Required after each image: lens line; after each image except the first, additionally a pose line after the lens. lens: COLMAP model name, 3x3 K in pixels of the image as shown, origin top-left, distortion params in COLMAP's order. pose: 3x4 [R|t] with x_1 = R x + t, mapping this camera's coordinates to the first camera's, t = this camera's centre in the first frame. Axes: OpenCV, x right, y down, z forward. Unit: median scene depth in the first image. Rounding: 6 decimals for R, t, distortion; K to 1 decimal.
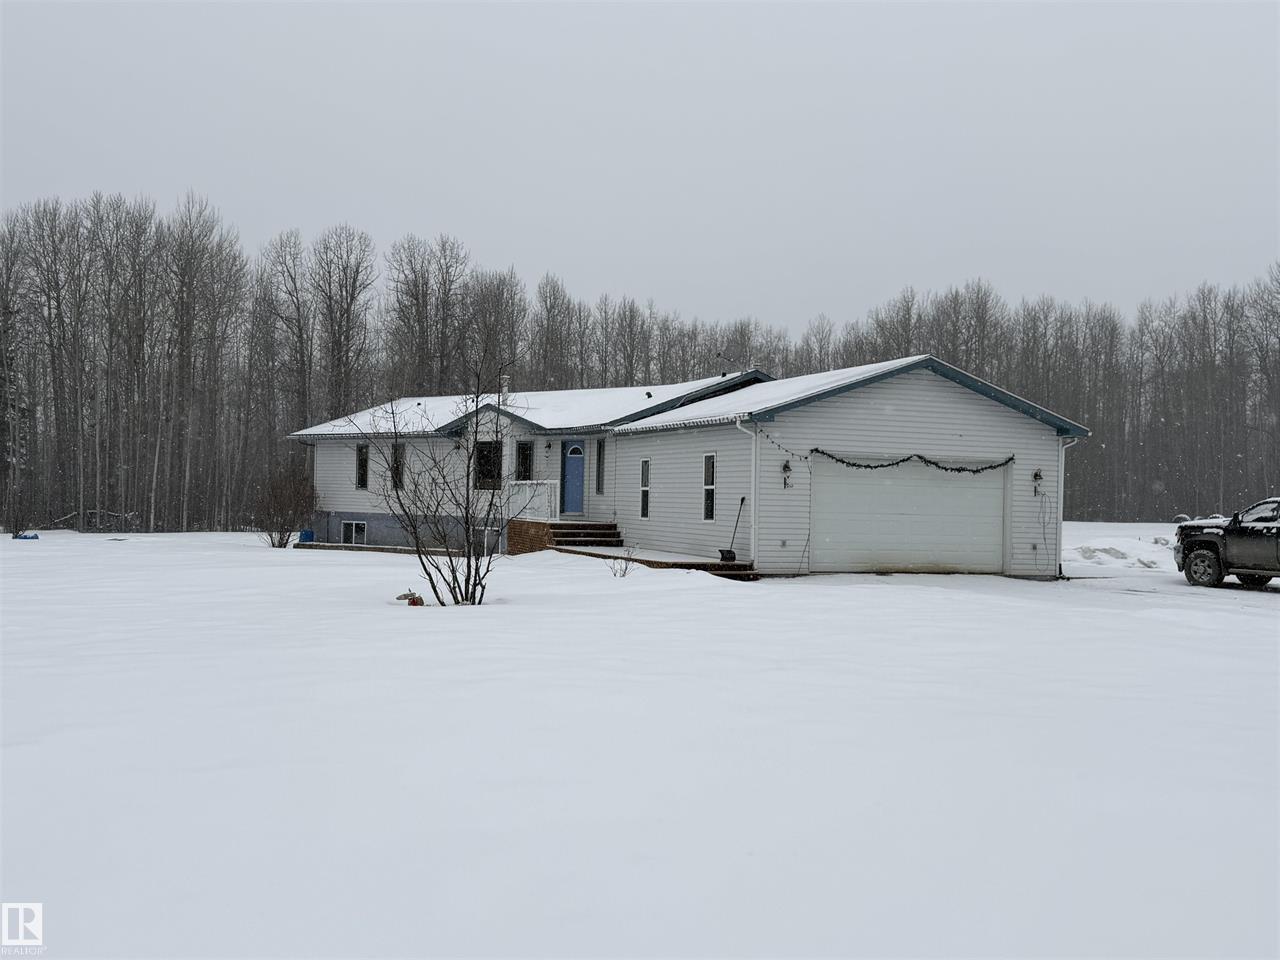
lens RADIAL K [[1194.6, 0, 640.0], [0, 1194.6, 480.0], [0, 0, 1]] dist [0.010077, 0.002837]
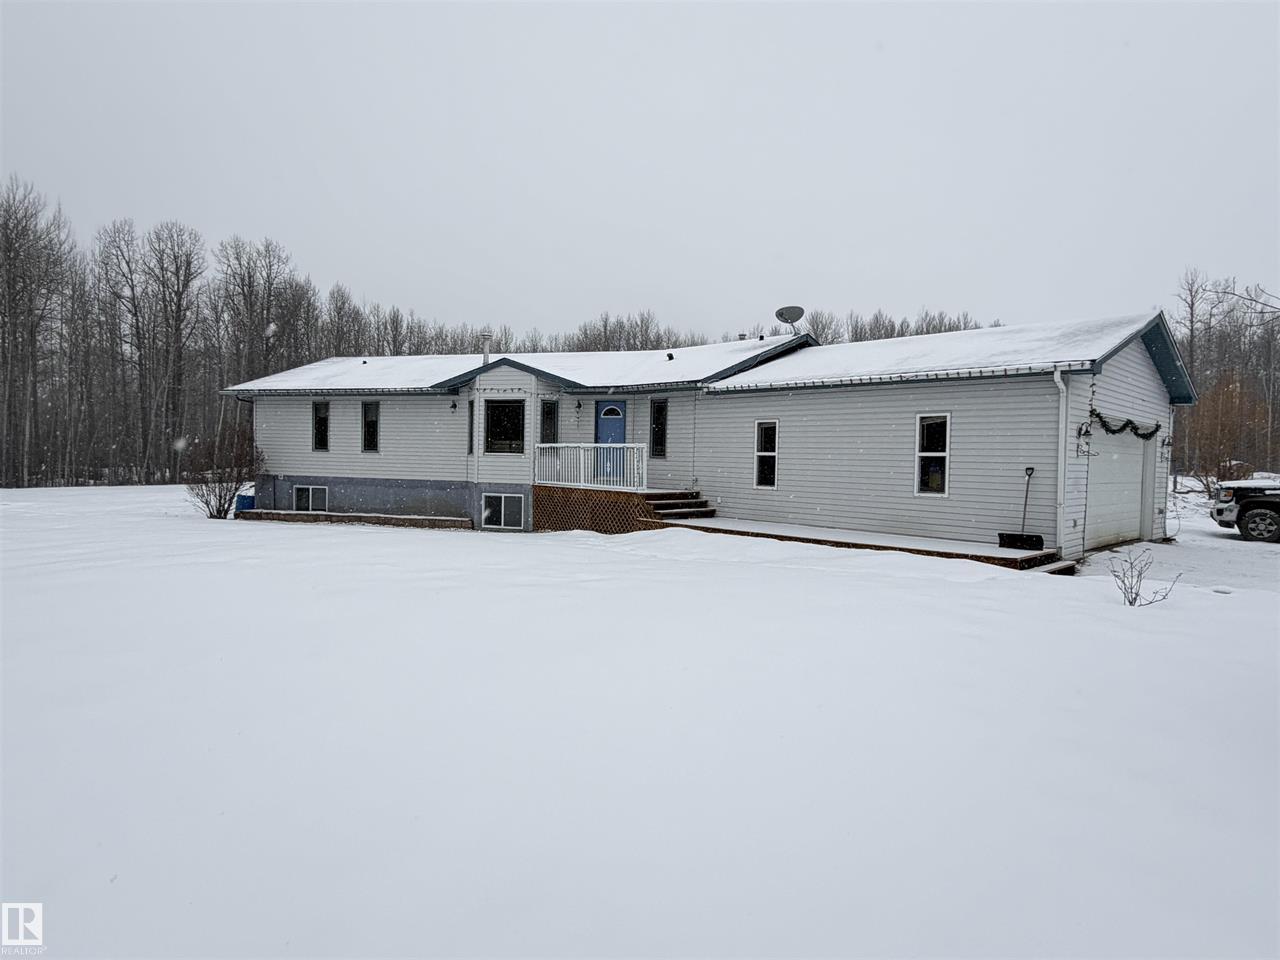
lens RADIAL K [[720.7, 0, 640.0], [0, 720.7, 480.0], [0, 0, 1]] dist [-0.022403, -0.001158]
pose [[0.926420, -0.015352, 0.376178, -0.269027], [-0.005490, 0.998511, 0.054269, -0.001761], [-0.376452, -0.052341, 0.924957, 0.507796]]
